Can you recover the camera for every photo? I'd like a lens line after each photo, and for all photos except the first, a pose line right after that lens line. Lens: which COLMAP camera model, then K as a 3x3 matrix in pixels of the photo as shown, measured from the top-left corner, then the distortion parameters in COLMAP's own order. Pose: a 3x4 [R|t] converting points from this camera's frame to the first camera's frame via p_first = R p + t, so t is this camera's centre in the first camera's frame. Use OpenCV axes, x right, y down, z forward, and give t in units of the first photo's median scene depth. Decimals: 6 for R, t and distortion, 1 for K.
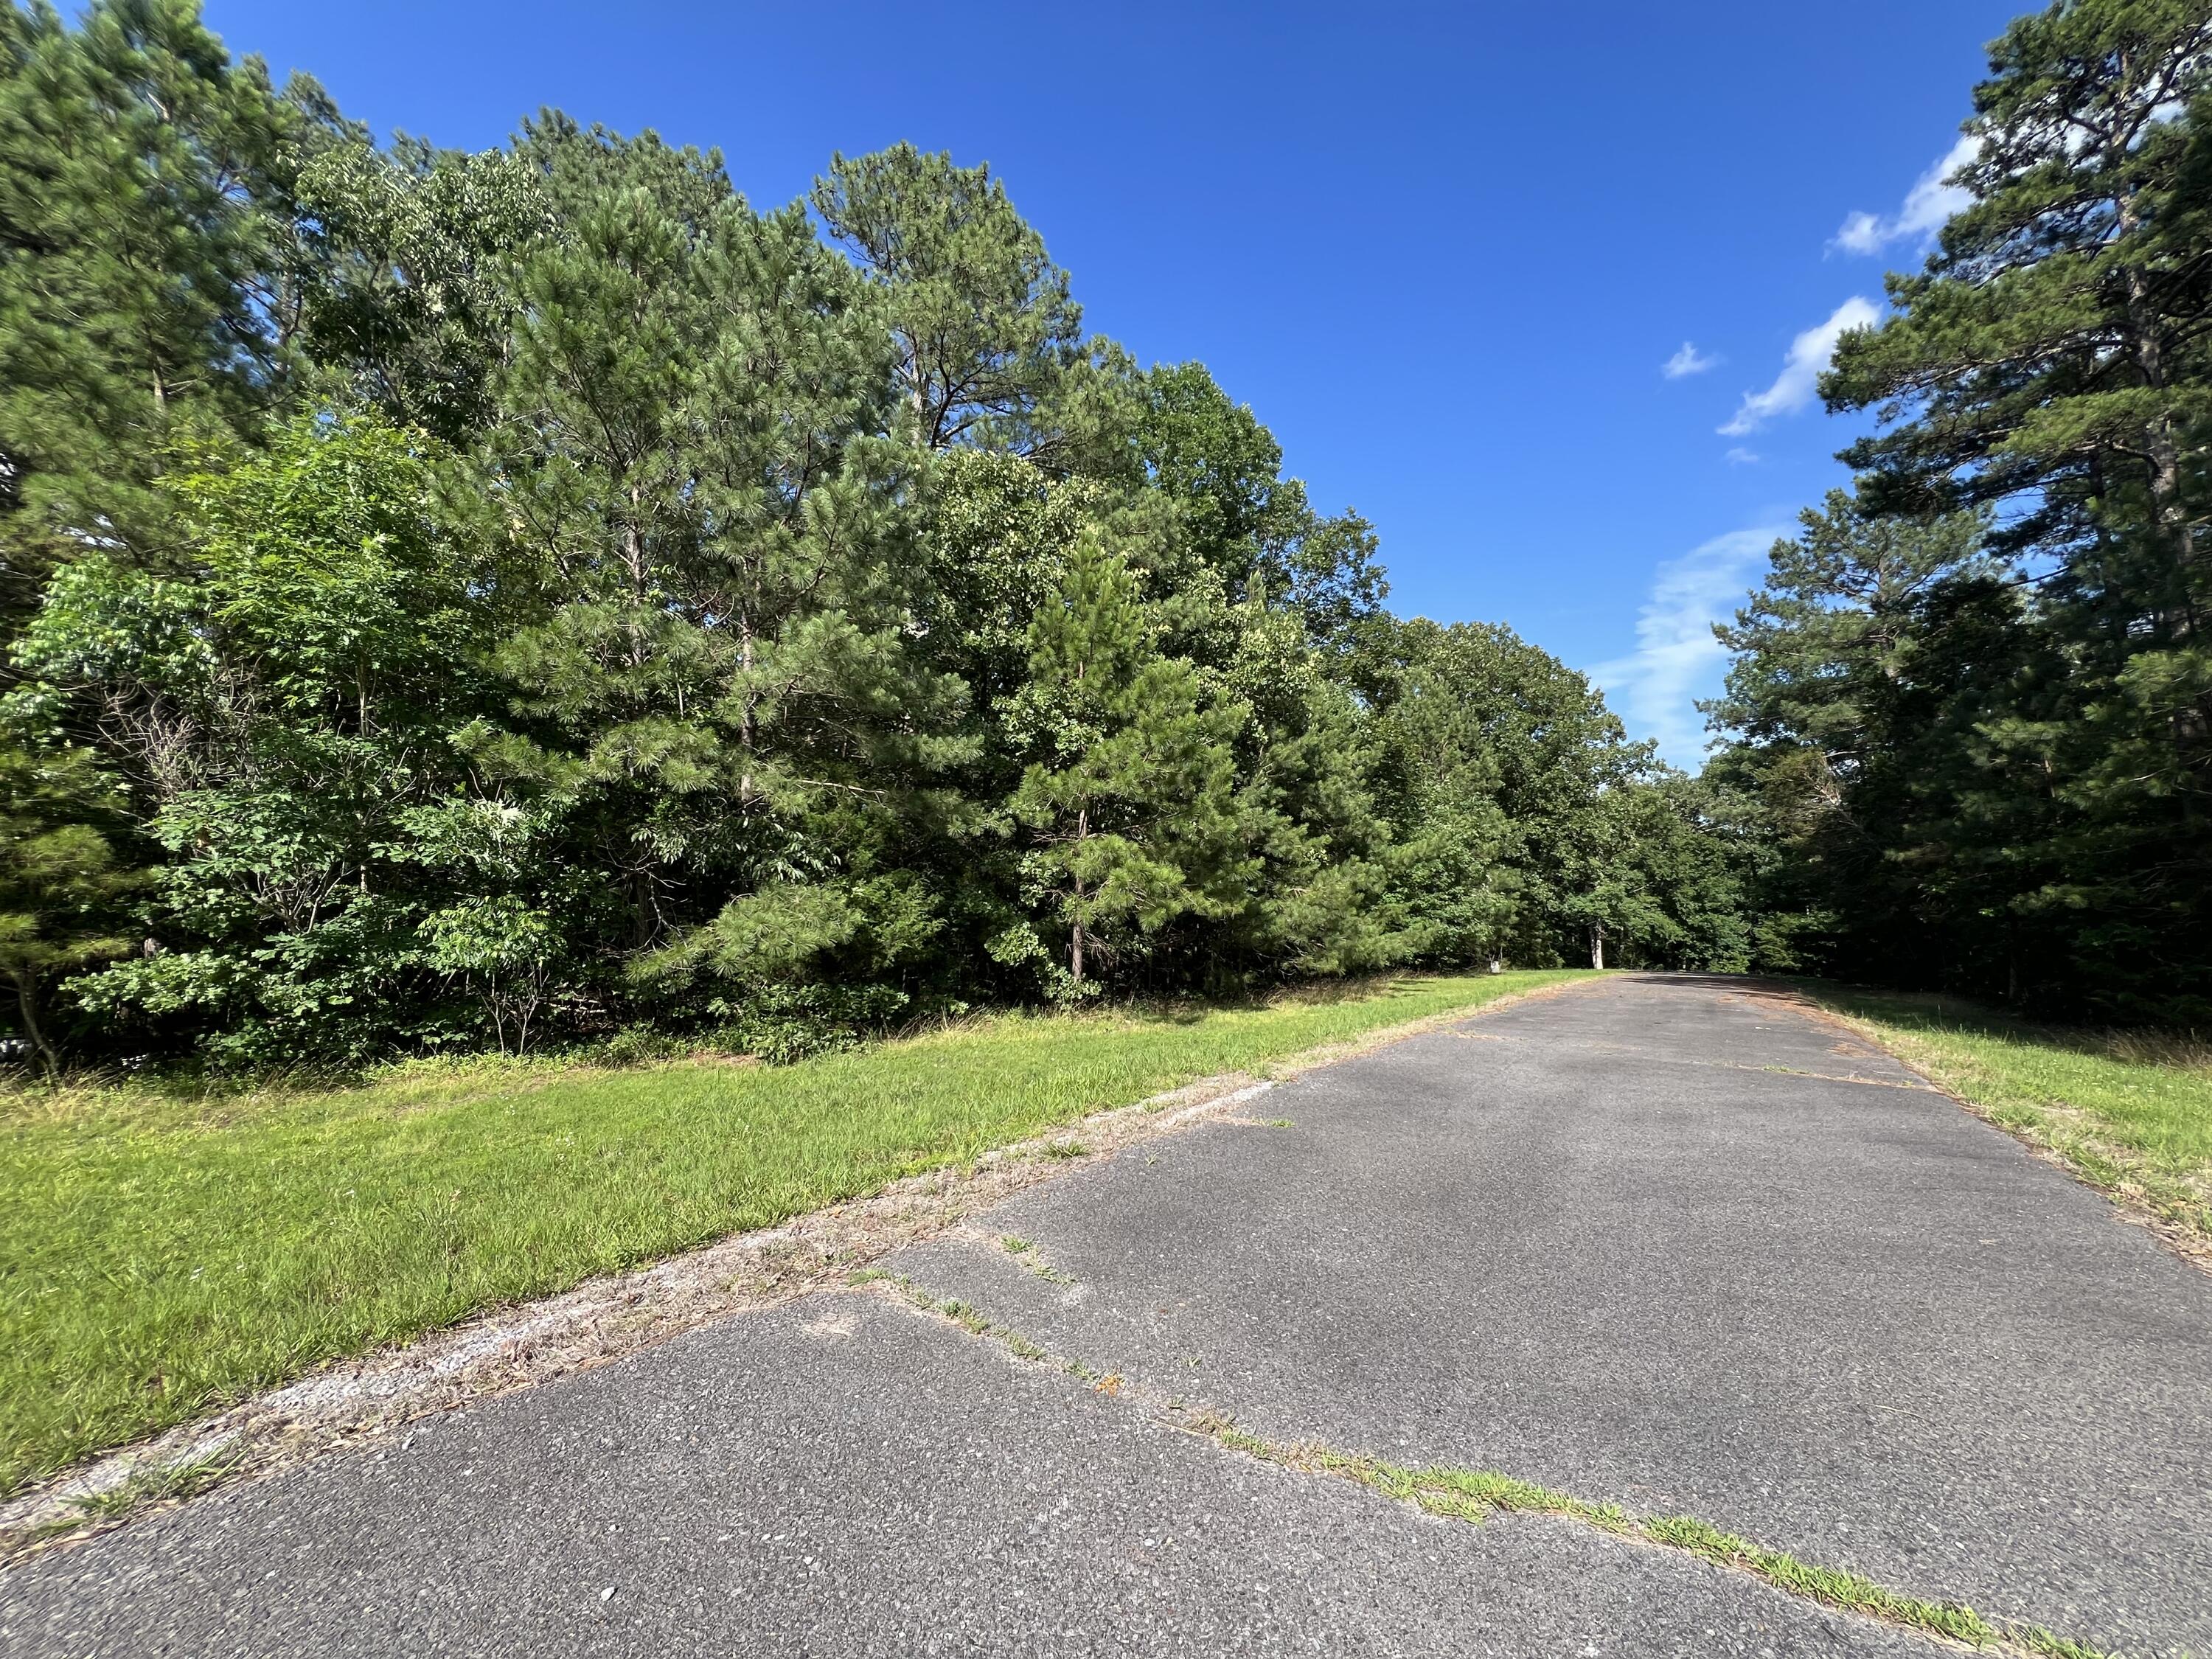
lens RADIAL K [[882.1, 0, 1096.6], [0, 882.1, 821.8], [0, 0, 1]] dist [-0.002423, 0.000970]
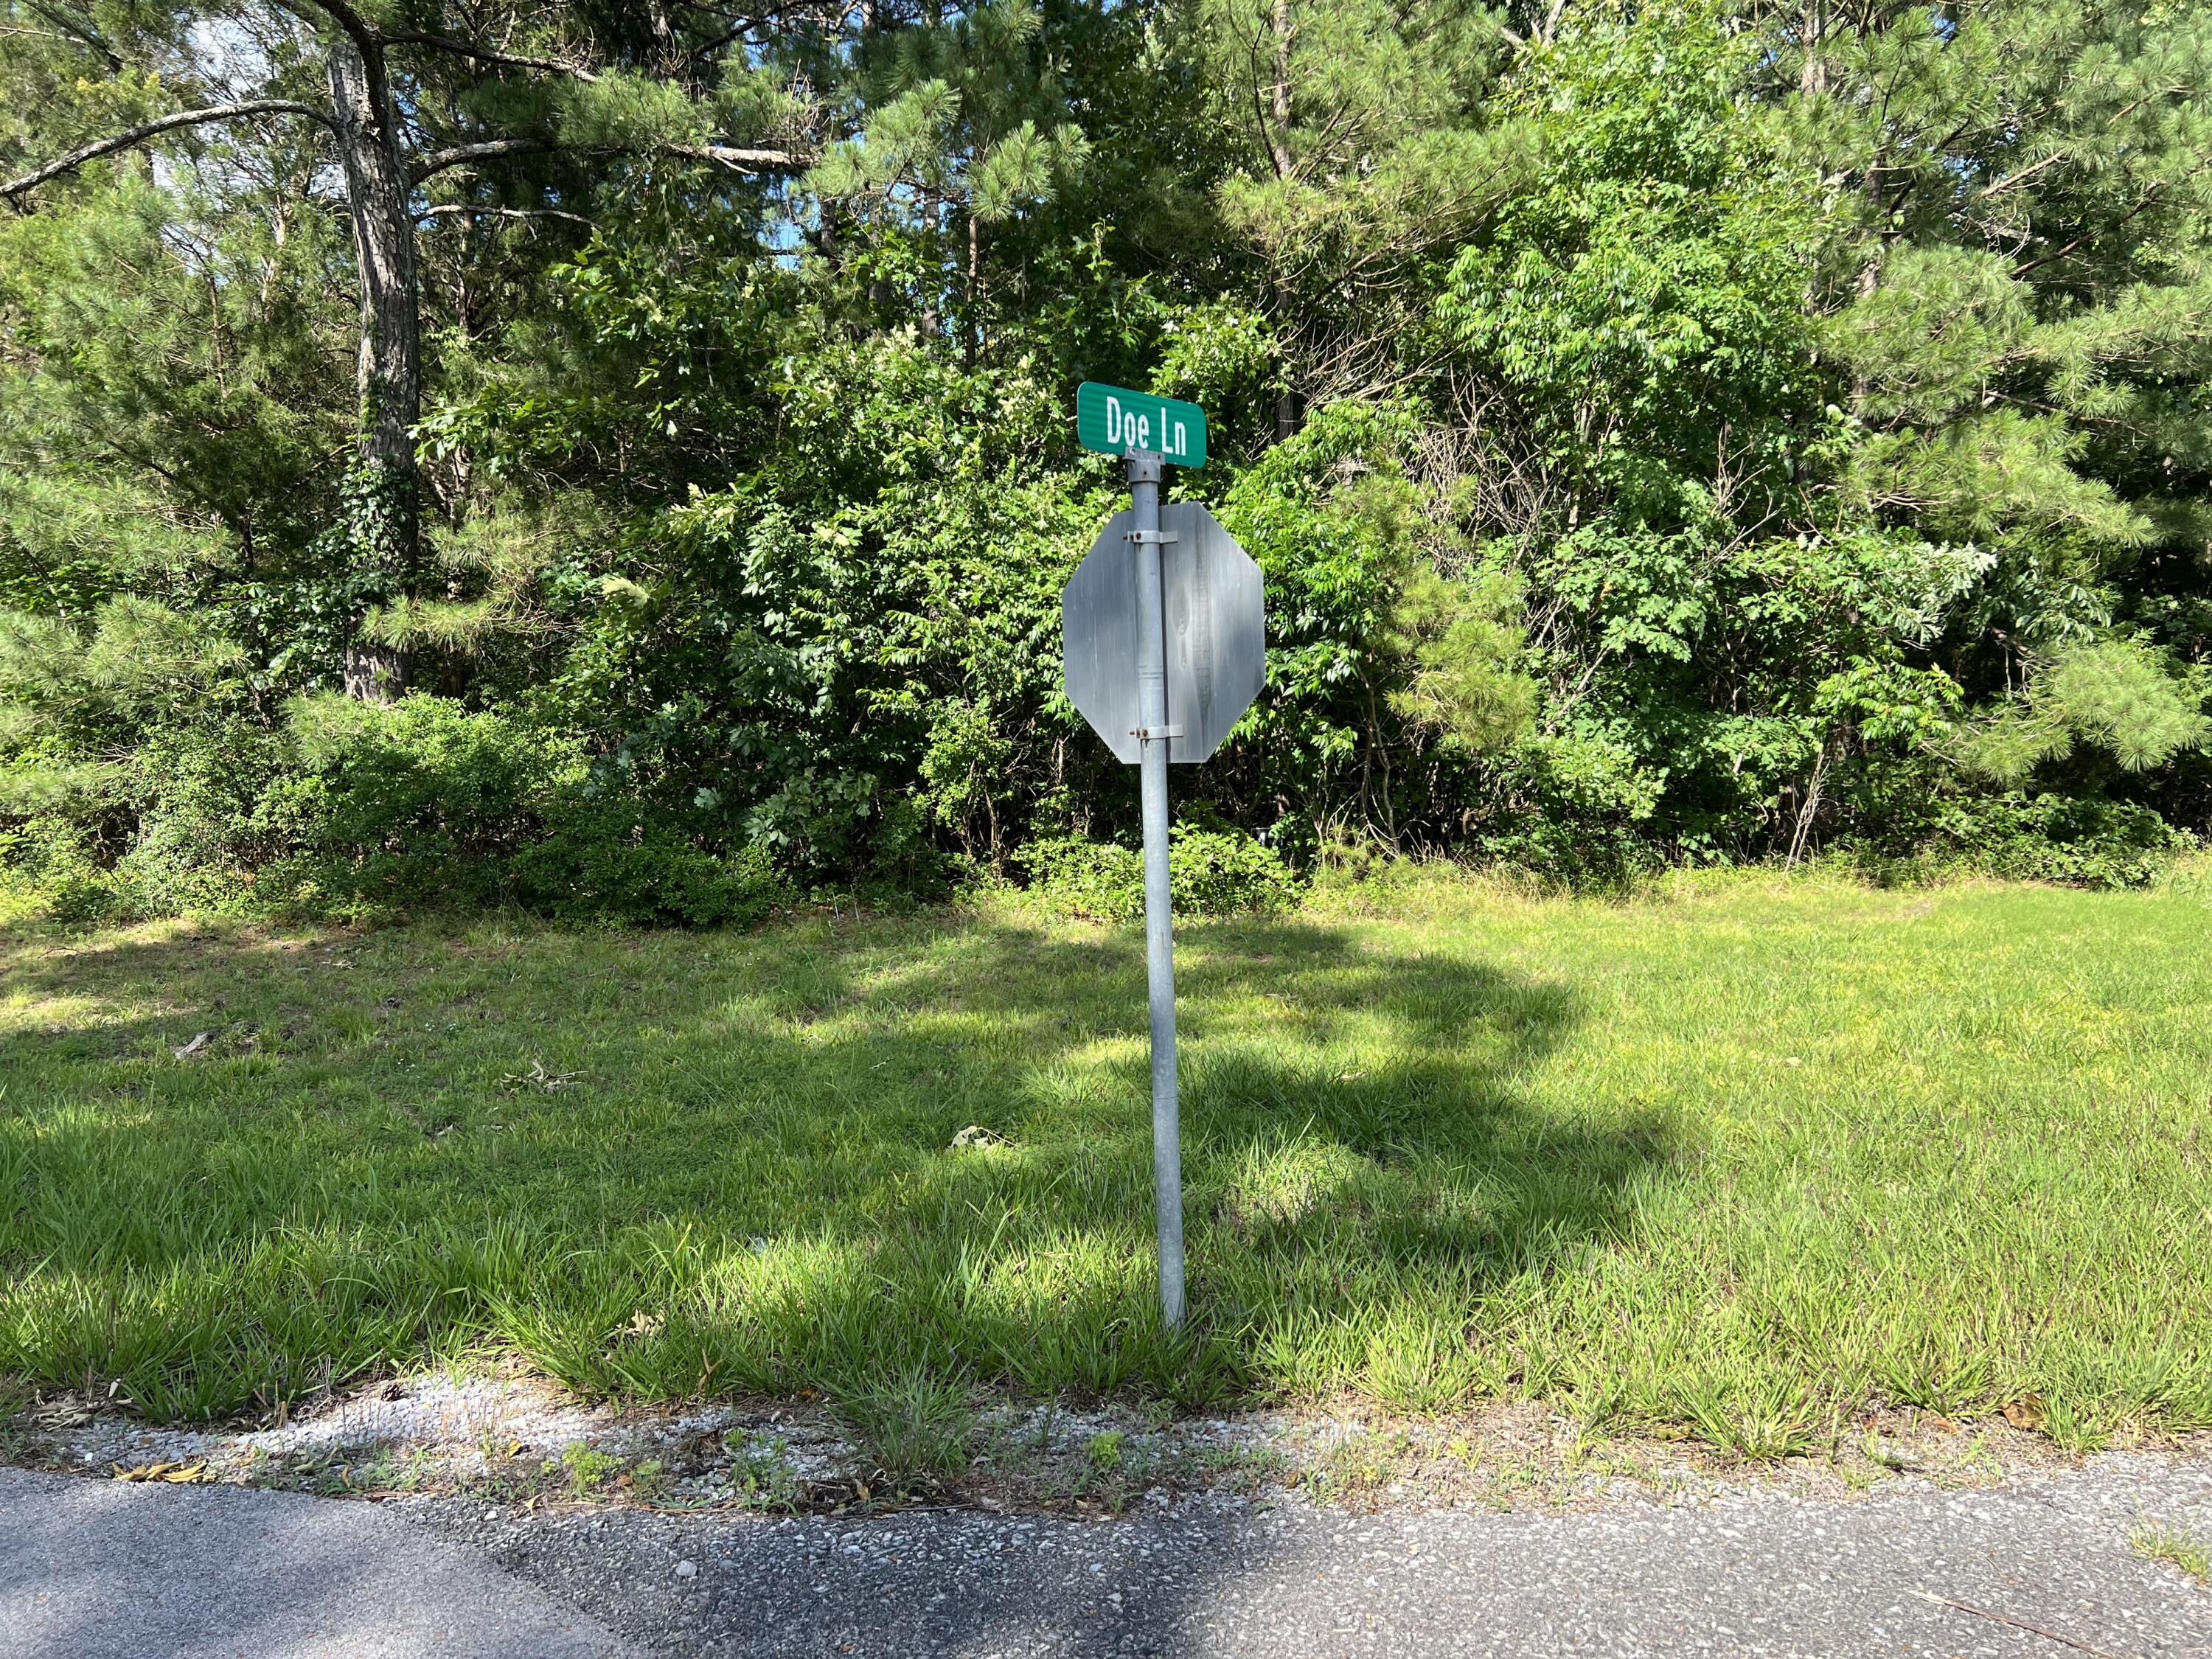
lens RADIAL K [[1660.1, 0, 1099.2], [0, 1660.1, 837.0], [0, 0, 1]] dist [0.056497, -0.061841]
pose [[0.979256, 0.013993, -0.202143, -0.671928], [0.019418, 0.986541, 0.162358, -0.007762], [0.201694, -0.162915, 0.965804, -0.367575]]
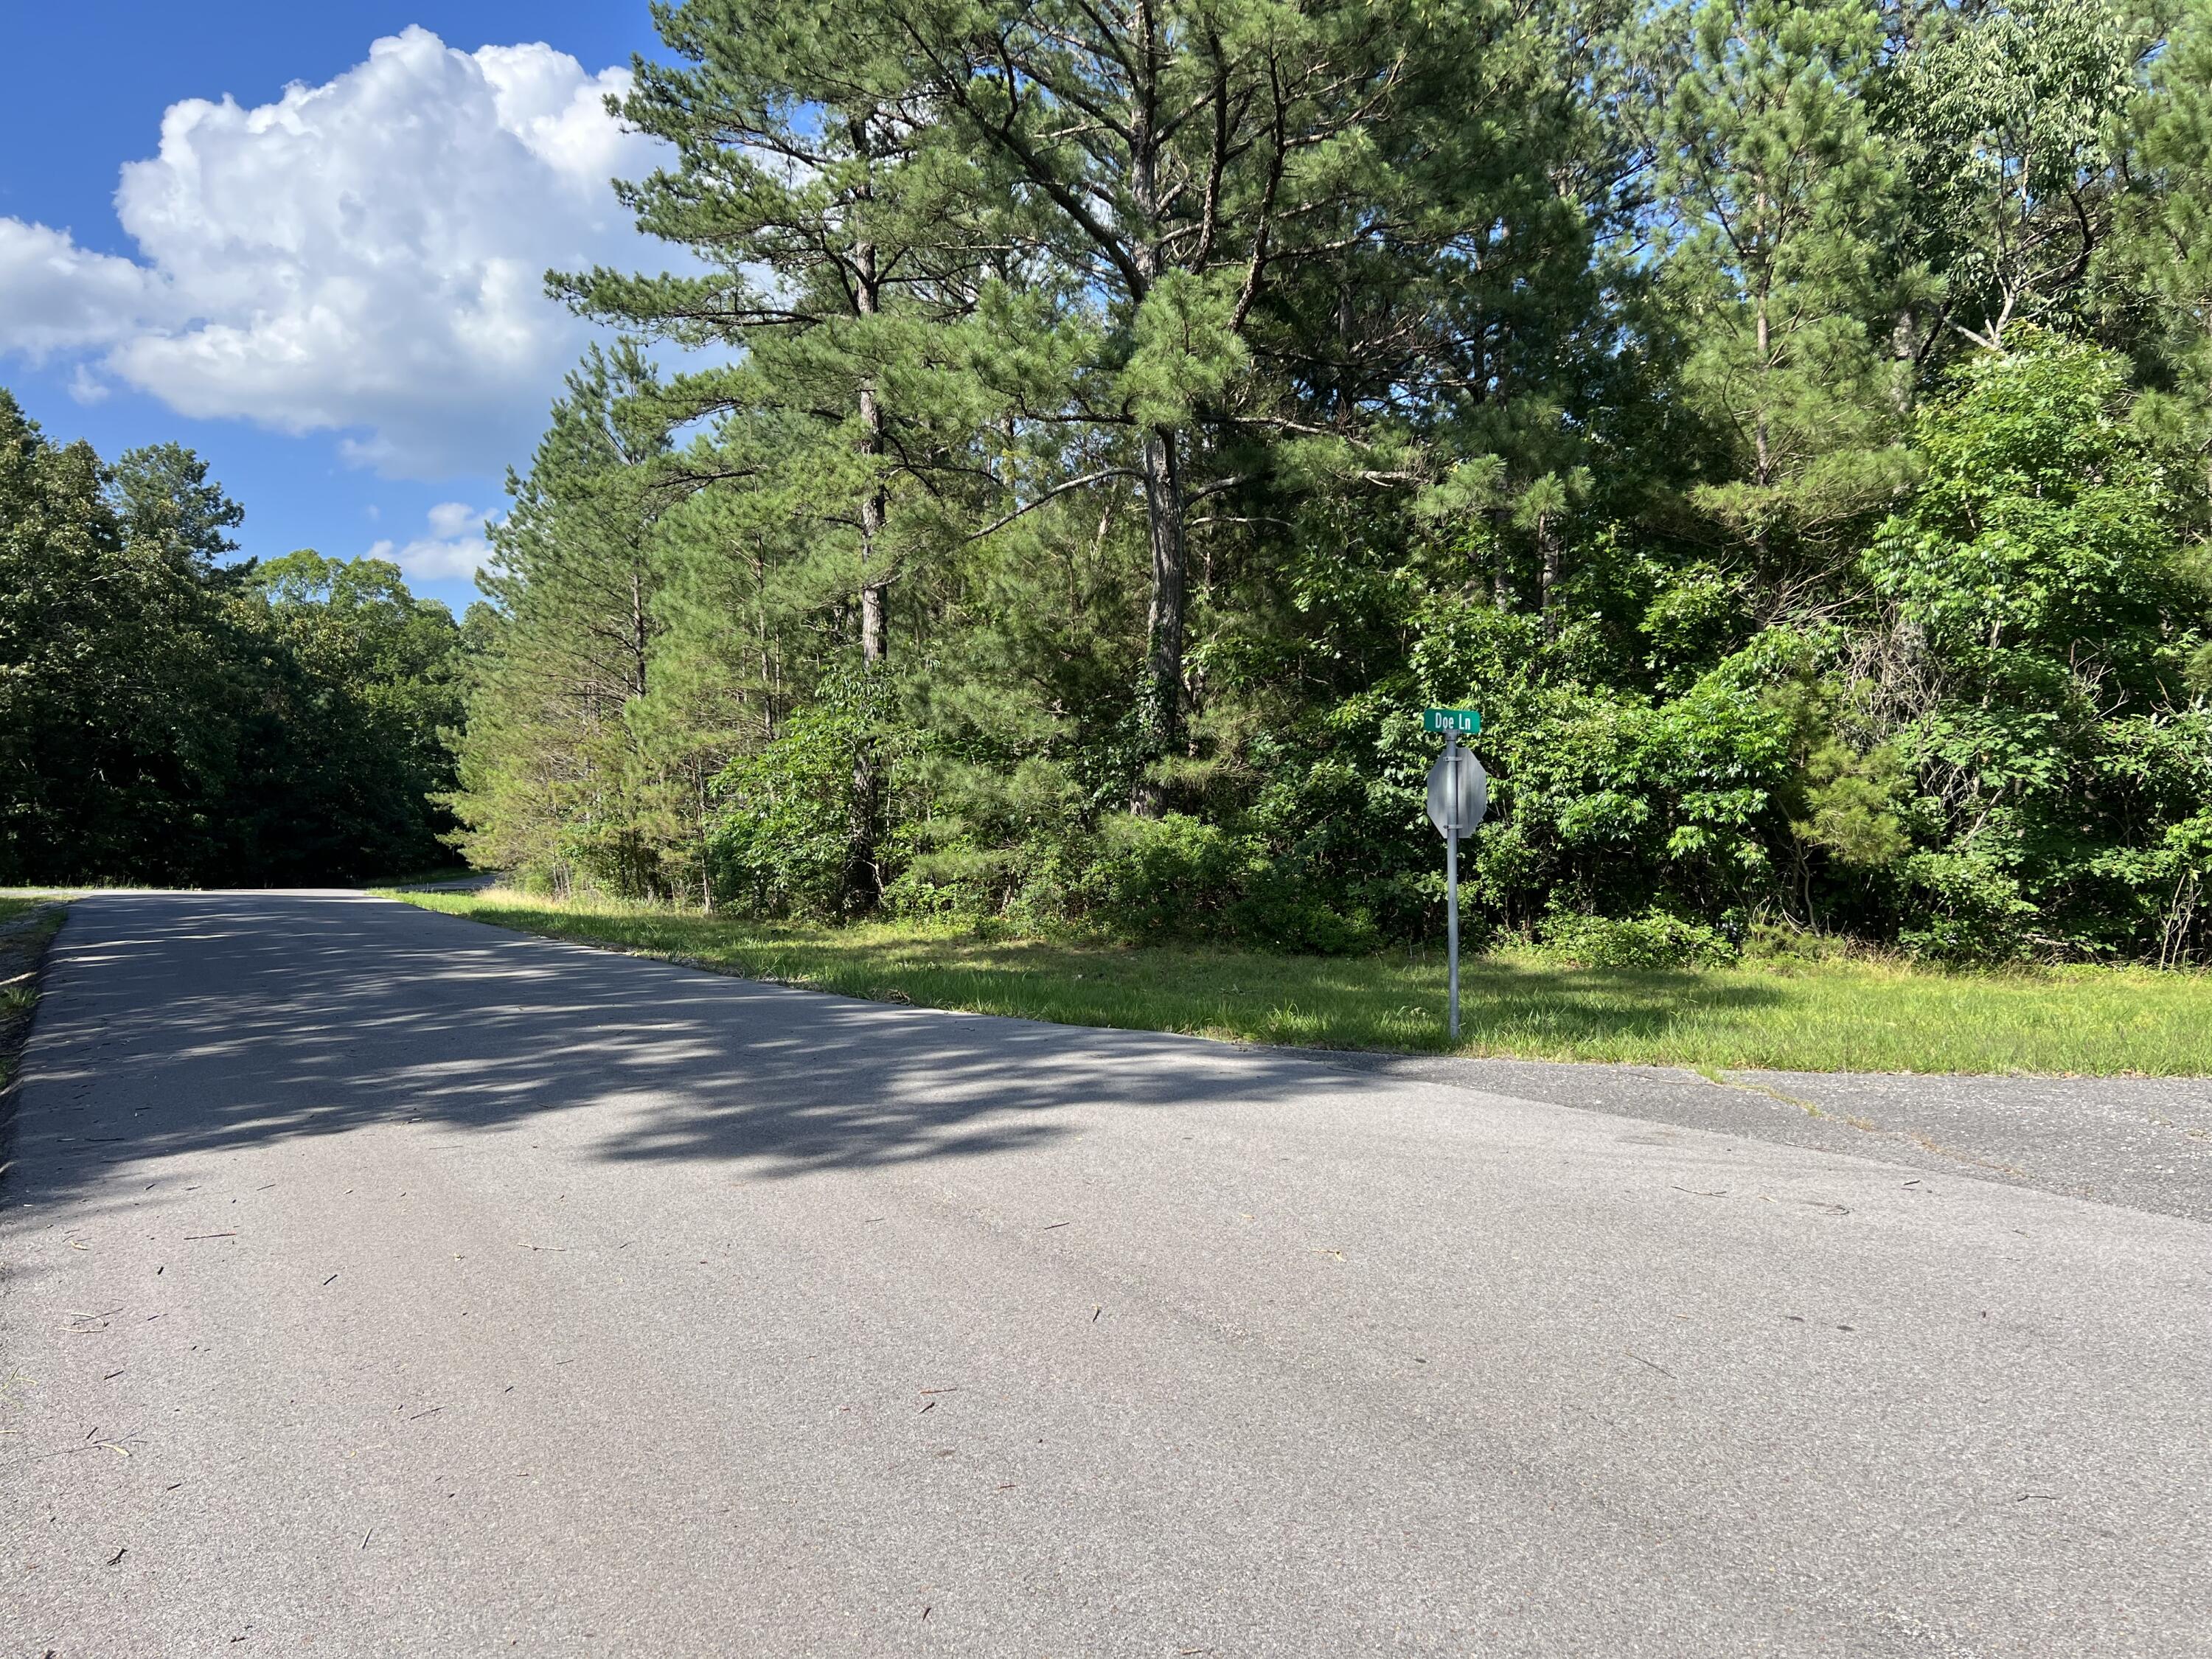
lens RADIAL K [[1660.1, 0, 1115.6], [0, 1660.1, 838.9], [0, 0, 1]] dist [0.056497, -0.061841]
pose [[0.826375, 0.021642, -0.562705, -0.406858], [0.027053, 0.996582, 0.078060, -0.041050], [0.562470, -0.079730, 0.822964, -0.837051]]
